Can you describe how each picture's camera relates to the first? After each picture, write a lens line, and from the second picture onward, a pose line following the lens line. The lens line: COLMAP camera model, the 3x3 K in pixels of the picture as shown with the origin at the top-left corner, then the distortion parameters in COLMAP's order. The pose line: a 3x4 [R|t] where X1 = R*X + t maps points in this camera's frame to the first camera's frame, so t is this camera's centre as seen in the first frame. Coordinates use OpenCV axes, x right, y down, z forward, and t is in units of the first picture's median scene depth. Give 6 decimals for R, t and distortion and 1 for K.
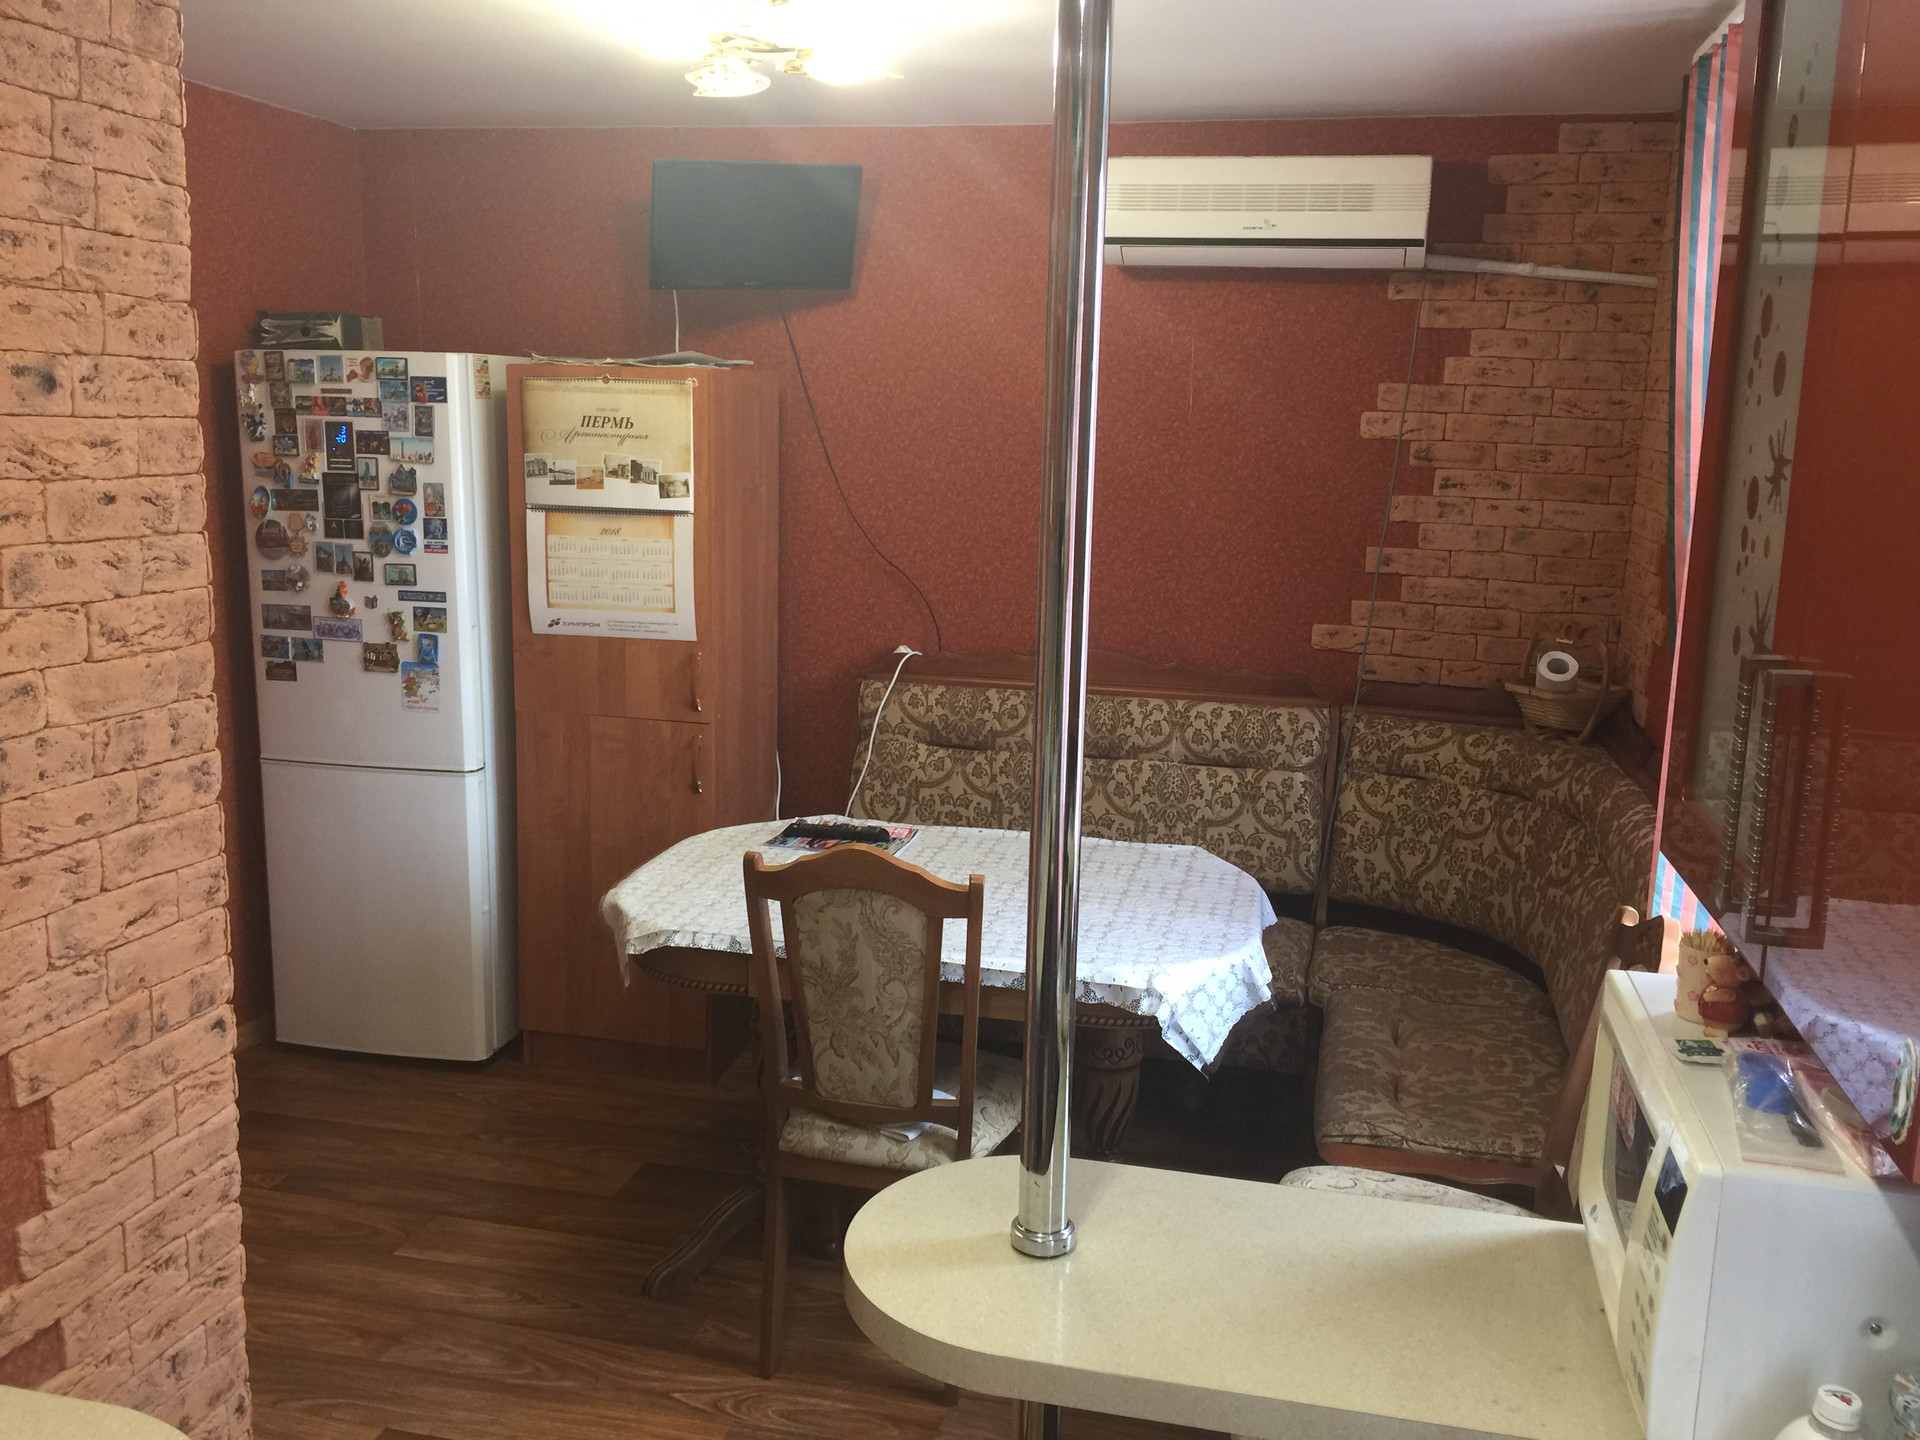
lens RADIAL K [[1630.7, 0, 960.0], [0, 1630.7, 720.0], [0, 0, 1]] dist [0.081383, -0.082376]
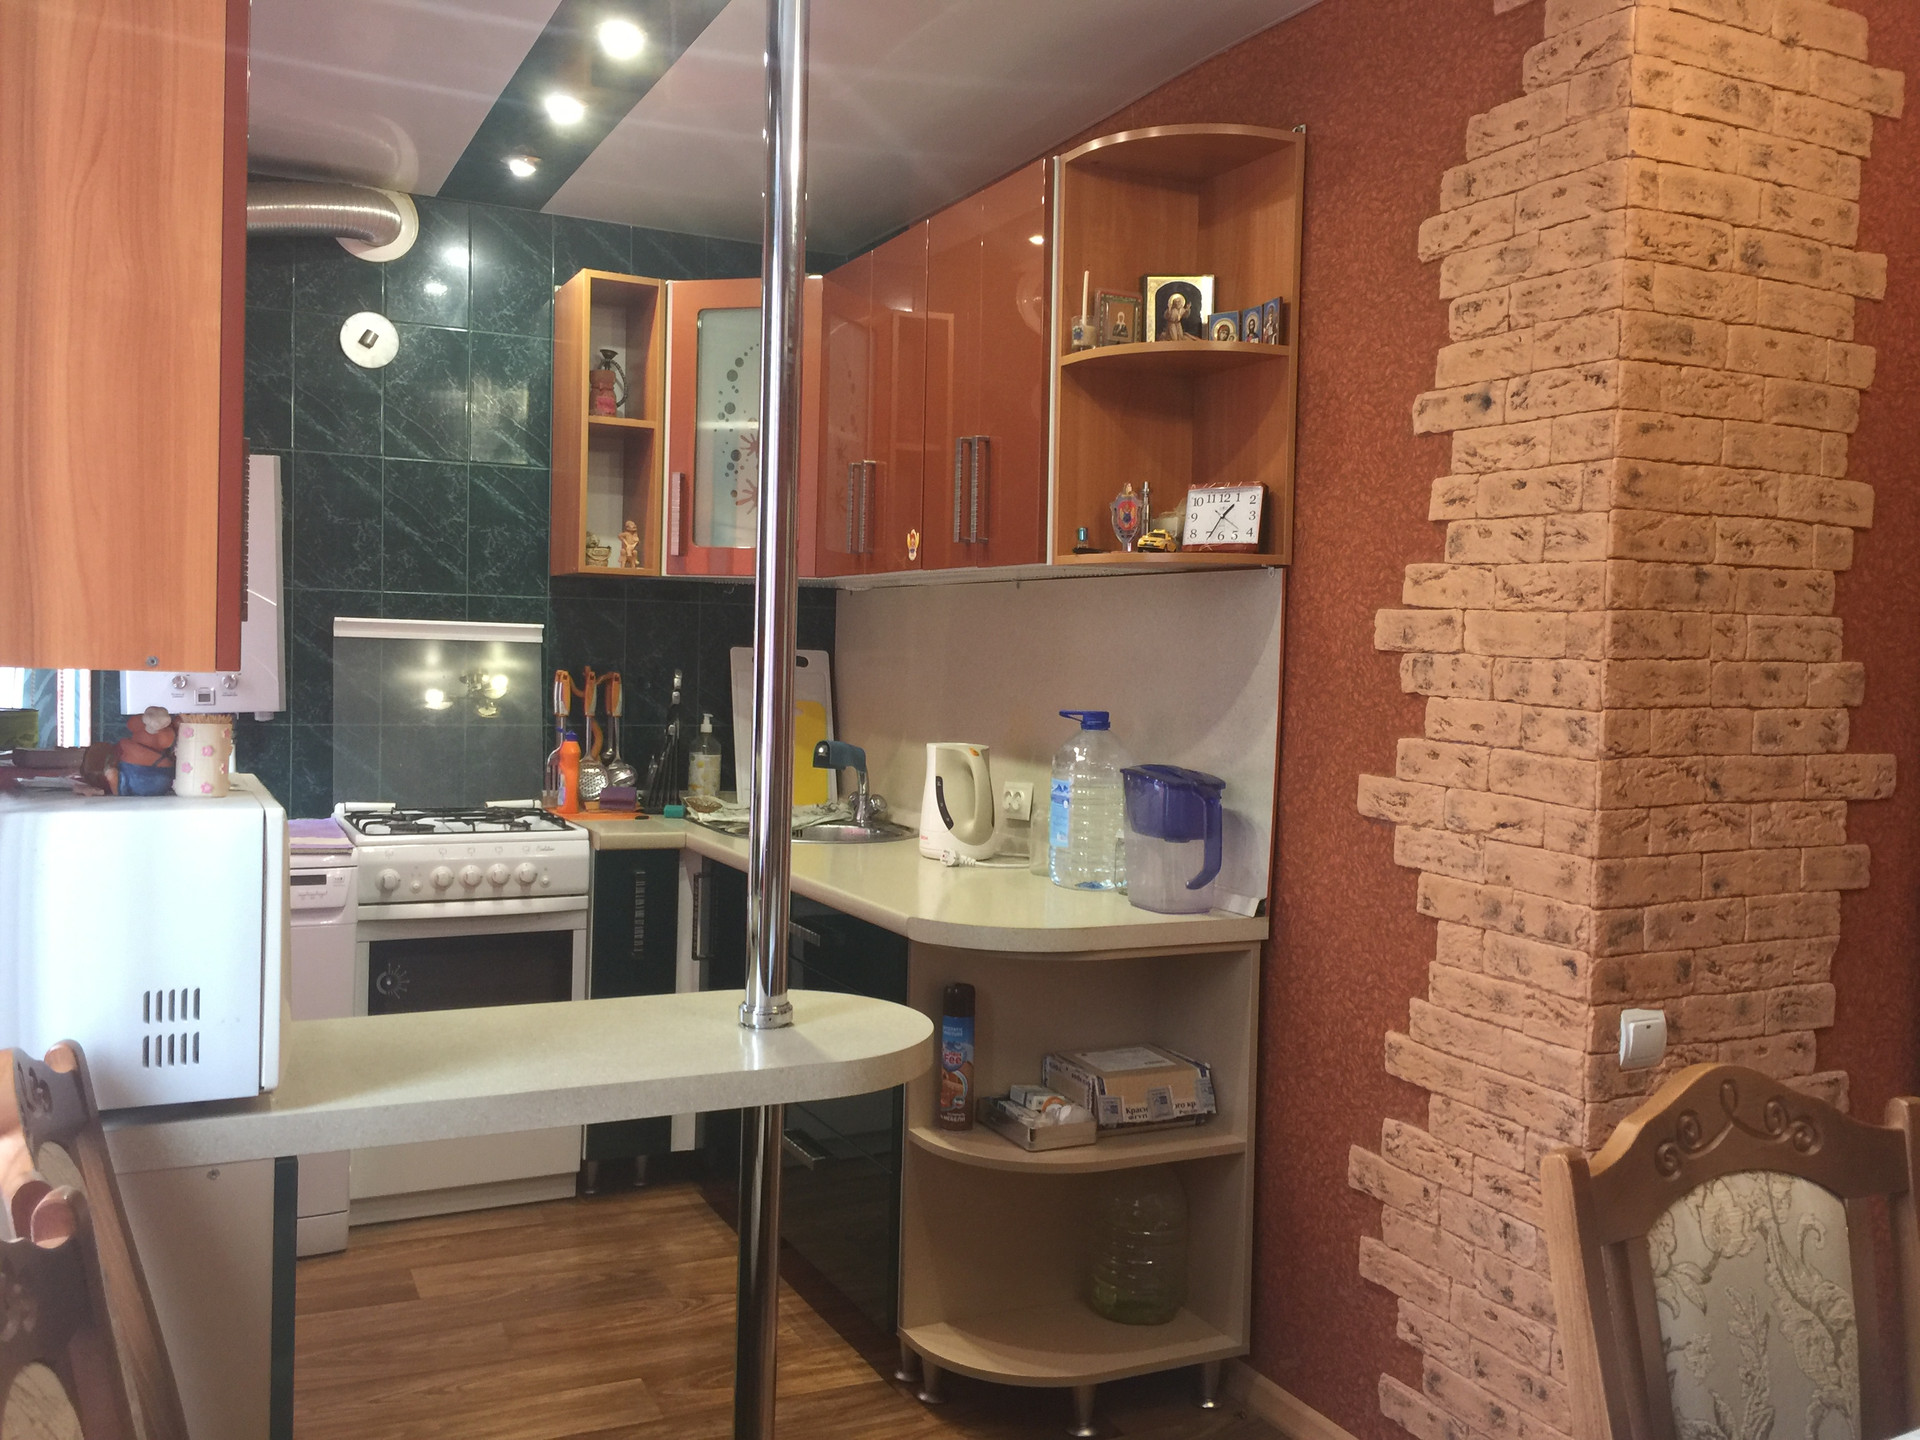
lens RADIAL K [[1630.7, 0, 960.0], [0, 1630.7, 720.0], [0, 0, 1]] dist [0.081383, -0.082376]
pose [[-0.768752, -0.015267, -0.639365, 0.620142], [-0.165540, 0.970395, 0.175869, -0.107161], [0.617751, 0.241040, -0.748521, 1.701855]]
